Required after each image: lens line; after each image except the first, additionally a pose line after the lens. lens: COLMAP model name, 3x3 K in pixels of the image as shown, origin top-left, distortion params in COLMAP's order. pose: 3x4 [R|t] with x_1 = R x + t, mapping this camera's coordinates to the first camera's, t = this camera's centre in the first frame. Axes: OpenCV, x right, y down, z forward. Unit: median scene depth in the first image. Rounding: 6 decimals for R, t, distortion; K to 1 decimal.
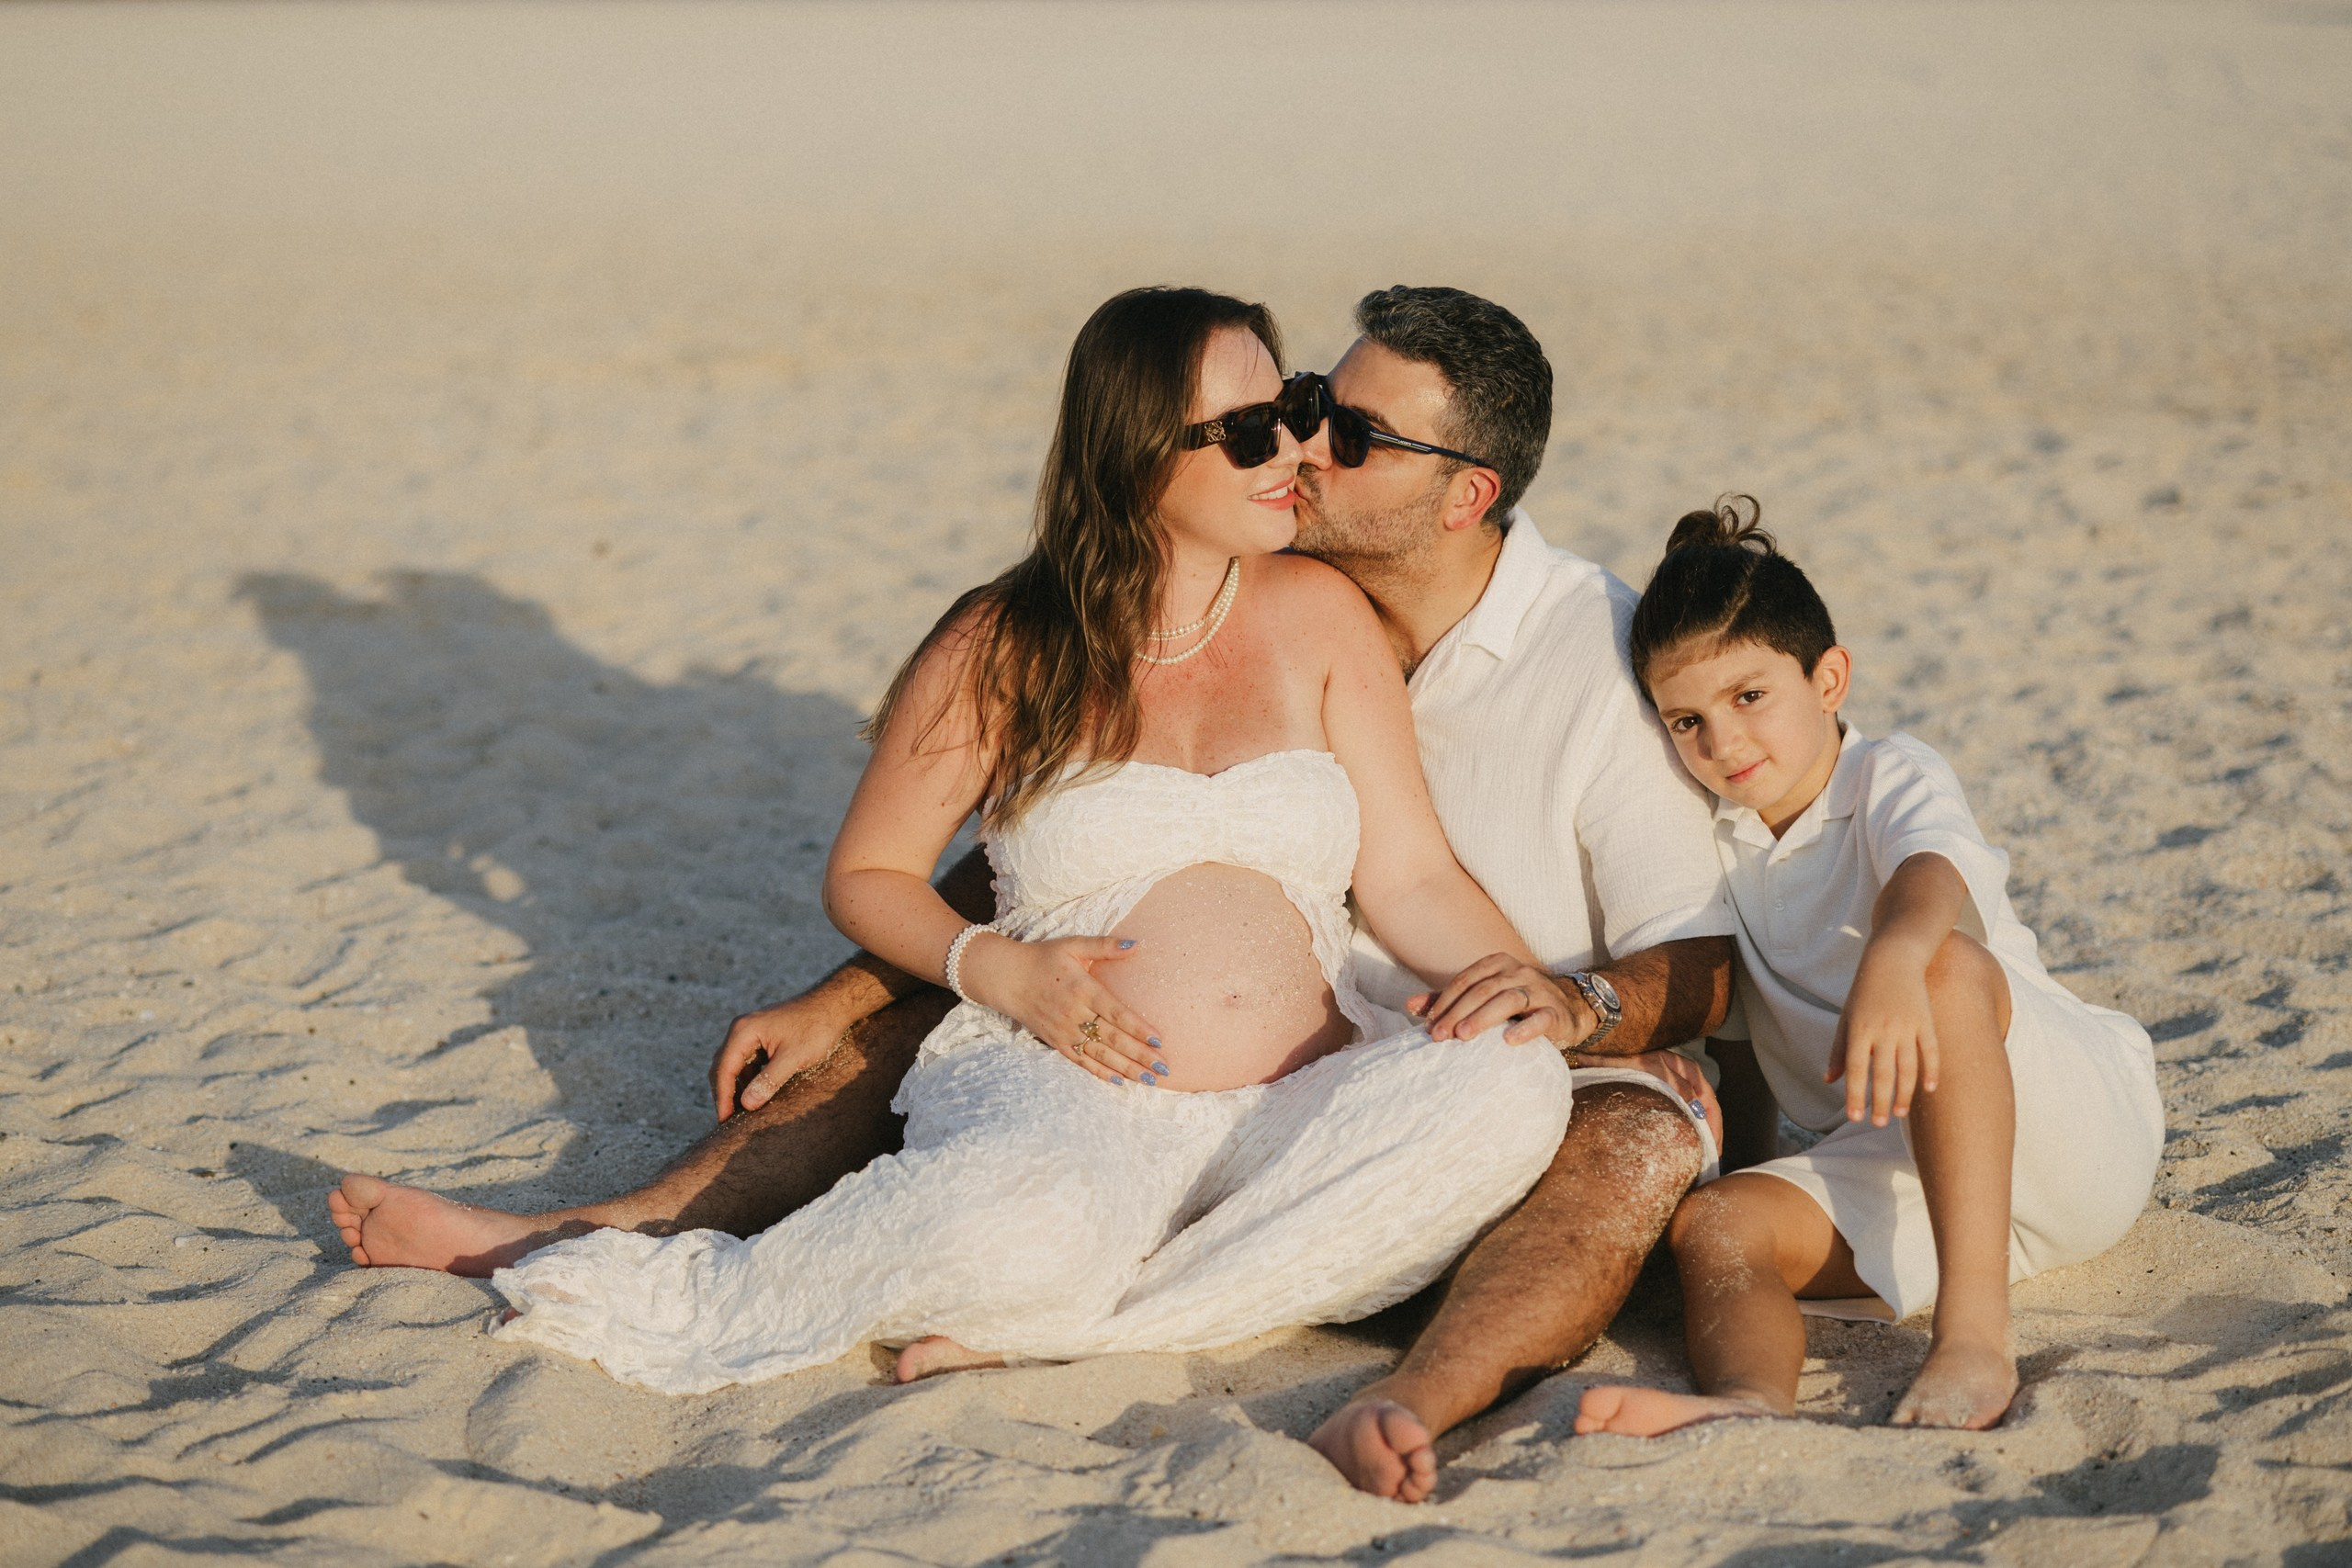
lens RADIAL K [[5671.0, 0, 1176.0], [0, 5671.0, 784.0], [0, 0, 1]] dist [0.025169, -0.570647]
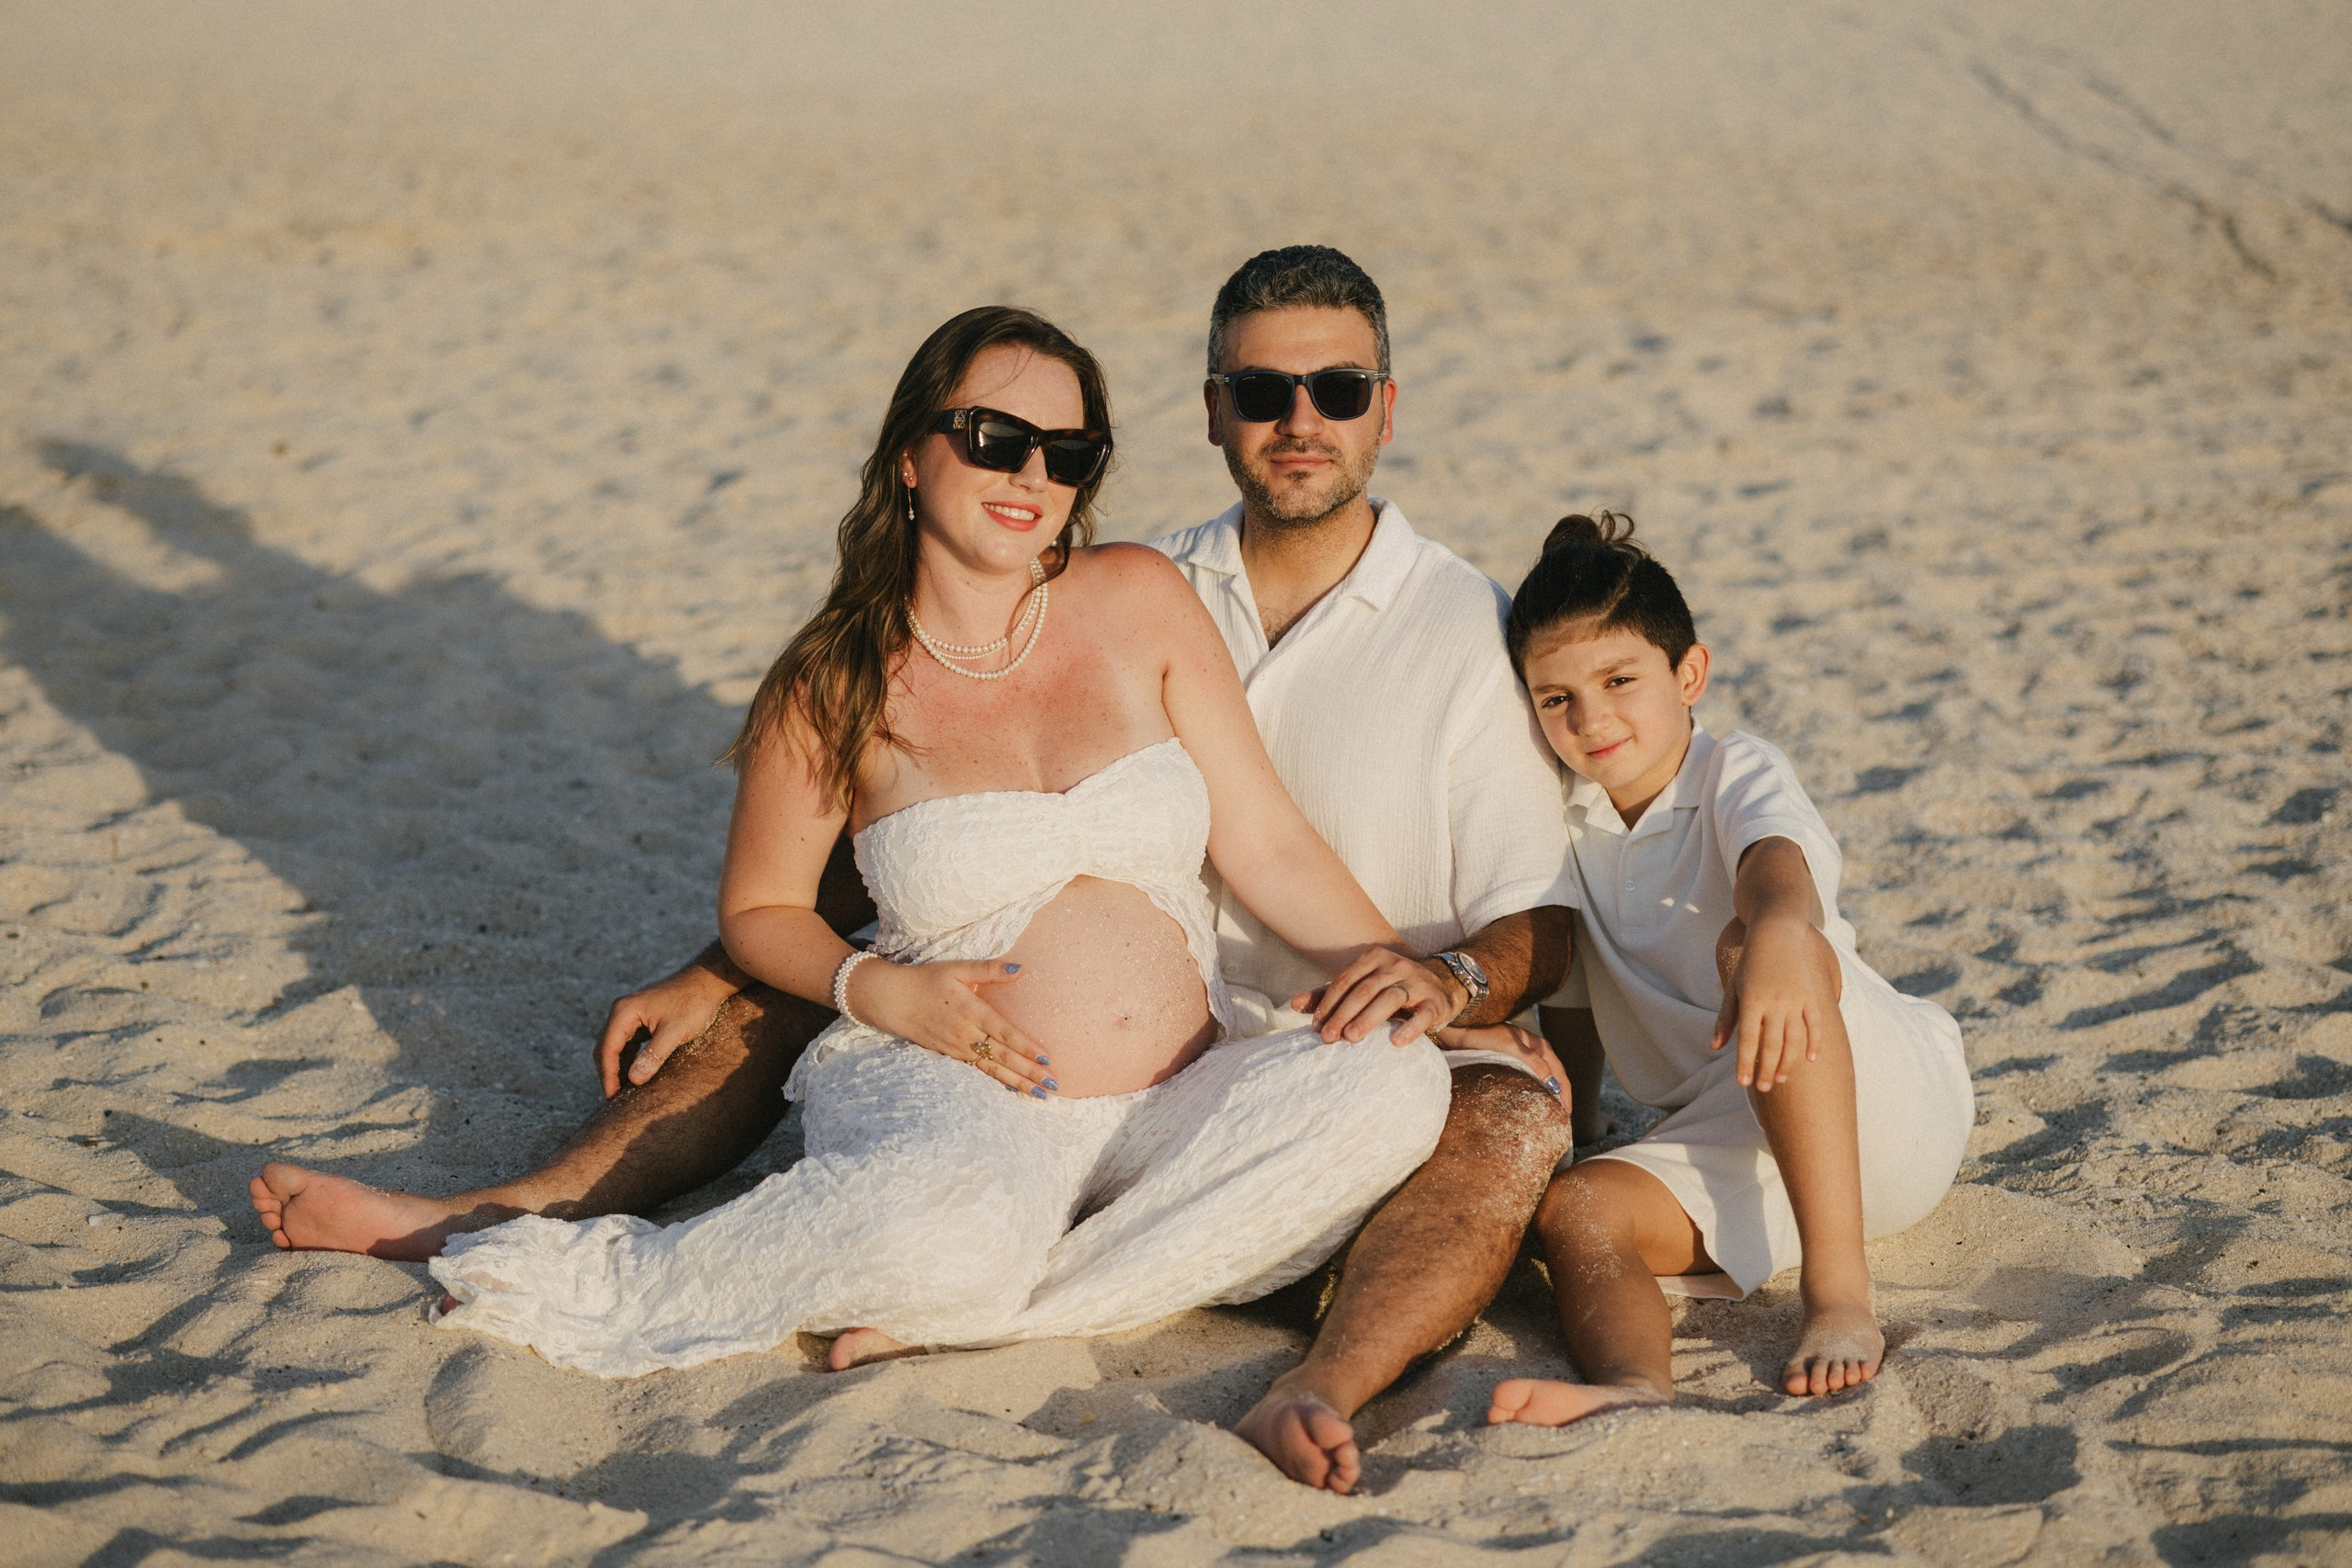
lens RADIAL K [[5587.4, 0, 1176.0], [0, 5587.4, 784.0], [0, 0, 1]] dist [0.000764, -0.226655]
pose [[0.994752, 0.001869, 0.102296, -0.089780], [-0.005917, 0.999211, 0.039284, -0.044412], [-0.102142, -0.039683, 0.993978, -0.040754]]
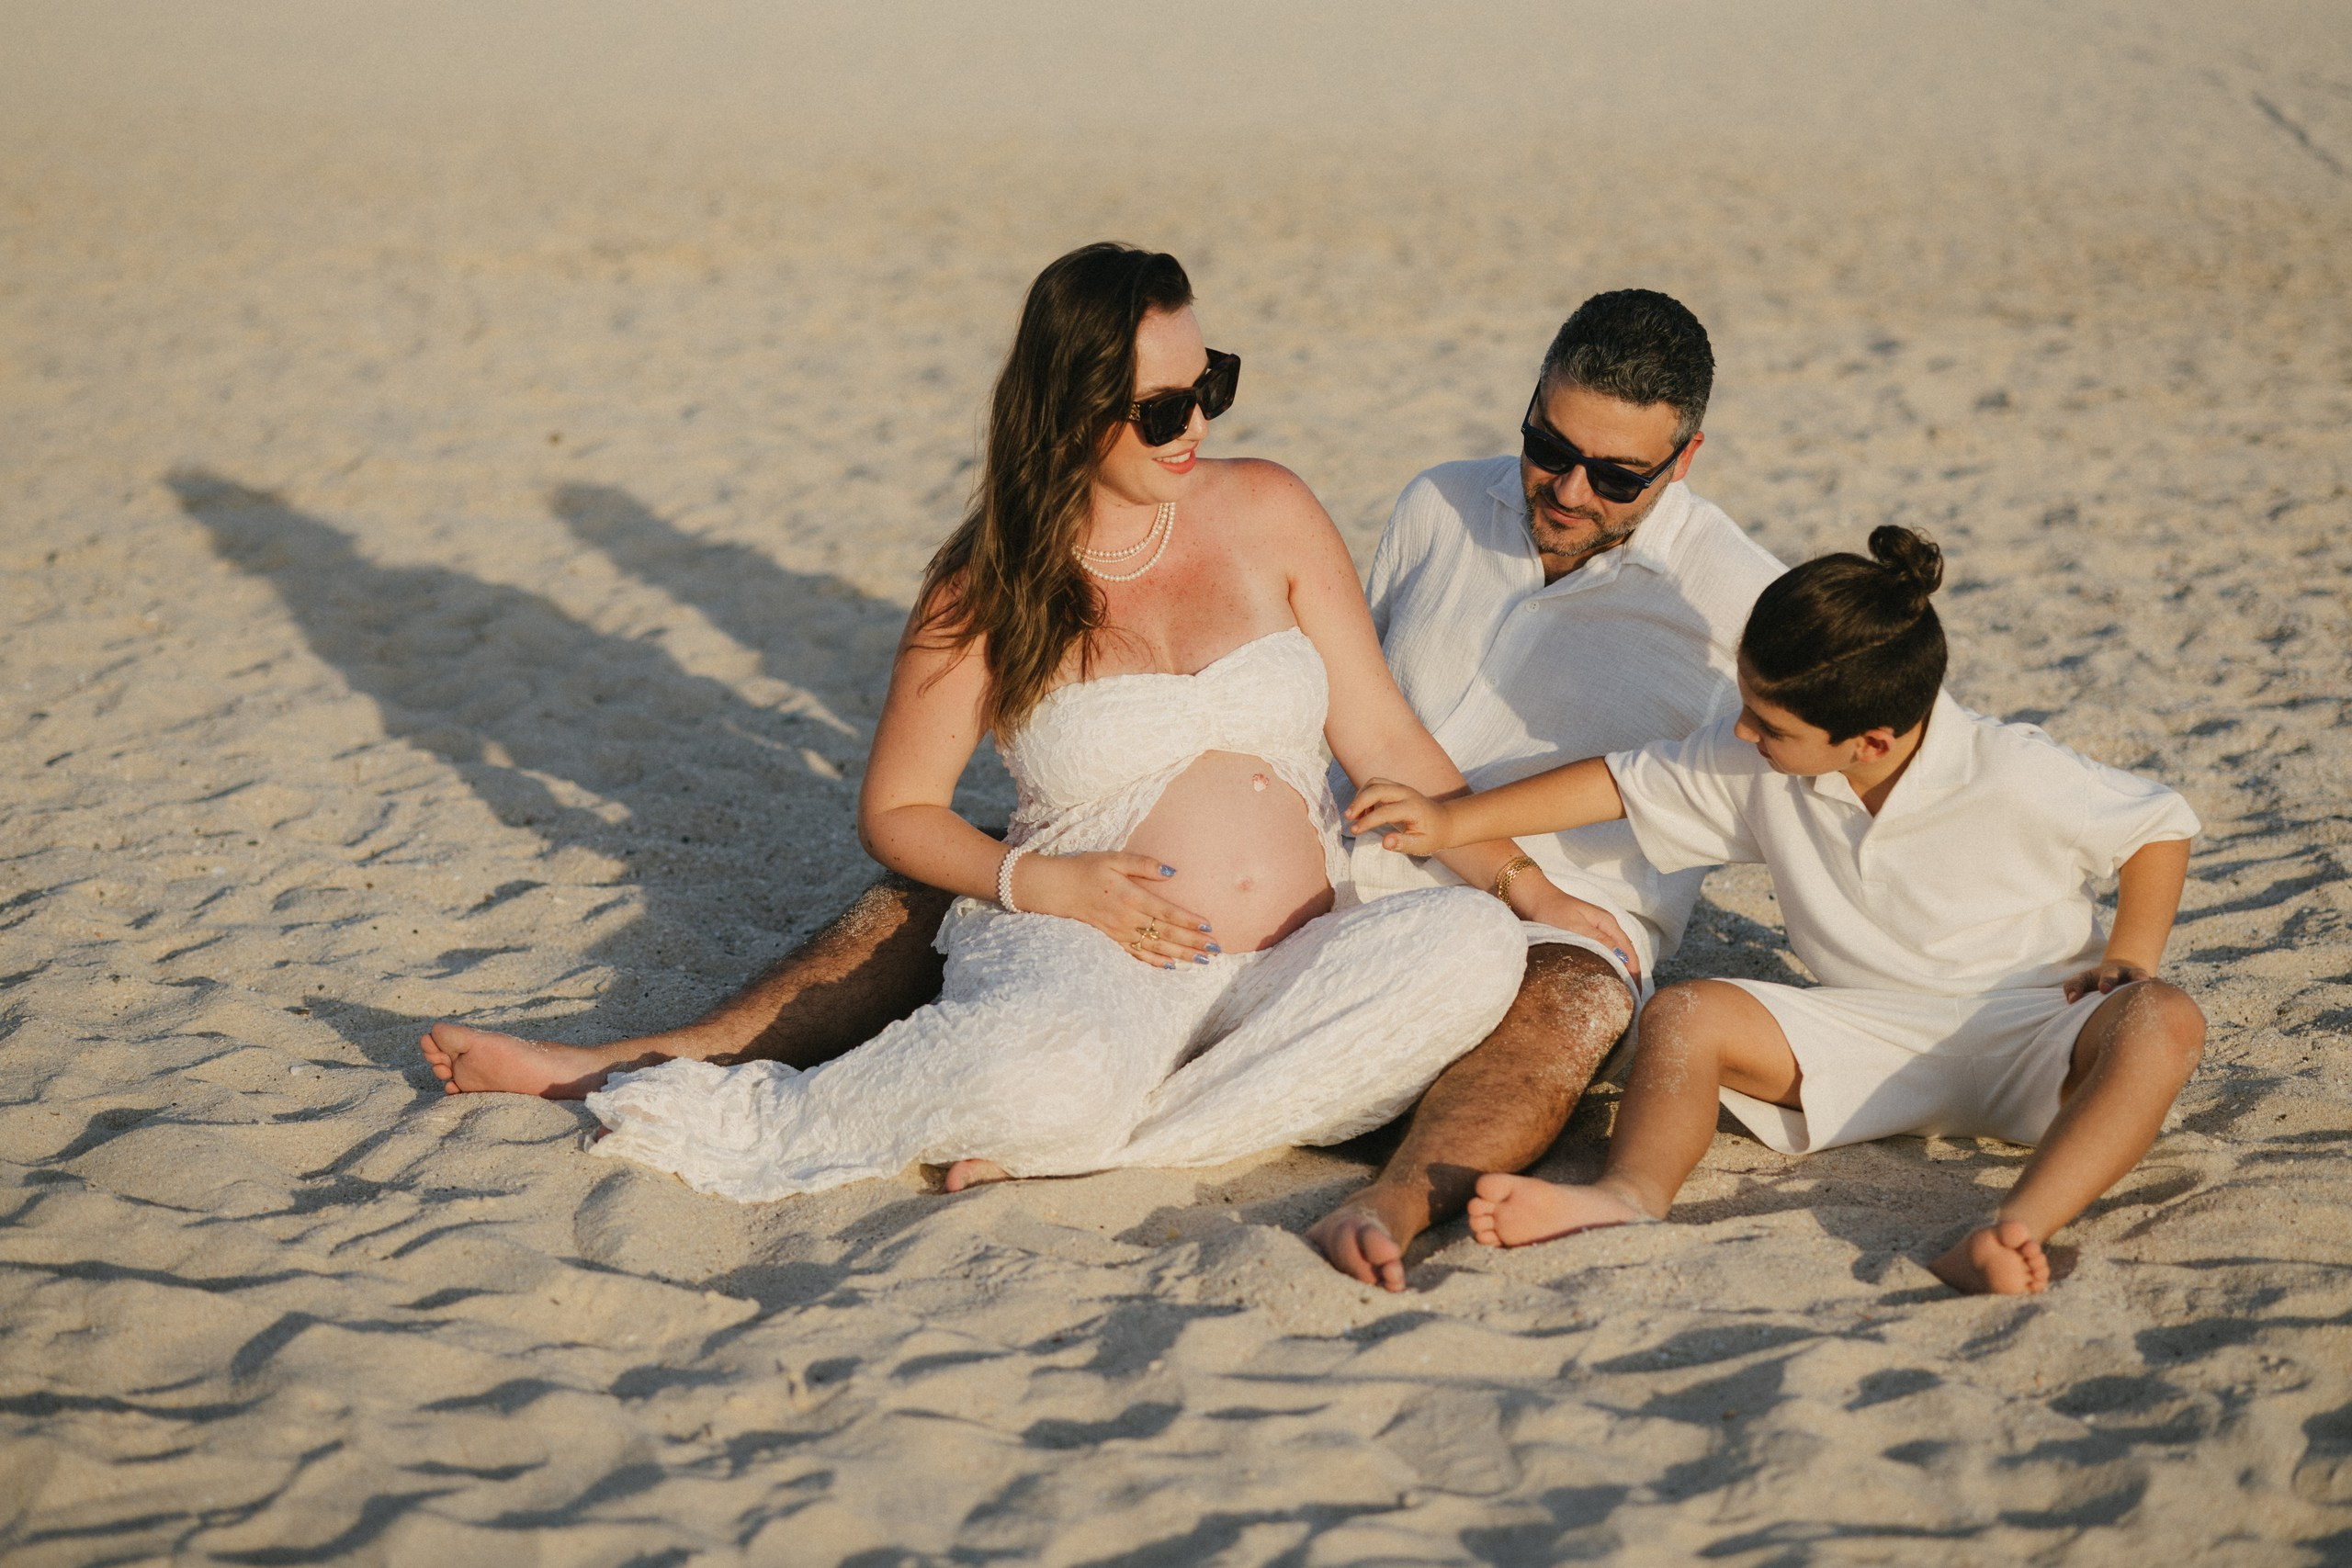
lens RADIAL K [[5587.4, 0, 1176.0], [0, 5587.4, 784.0], [0, 0, 1]] dist [0.000764, -0.226655]
pose [[0.999390, 0.004926, 0.034579, -0.040601], [-0.005809, 0.999658, 0.025485, -0.007253], [-0.034442, -0.025670, 0.999077, -0.139179]]
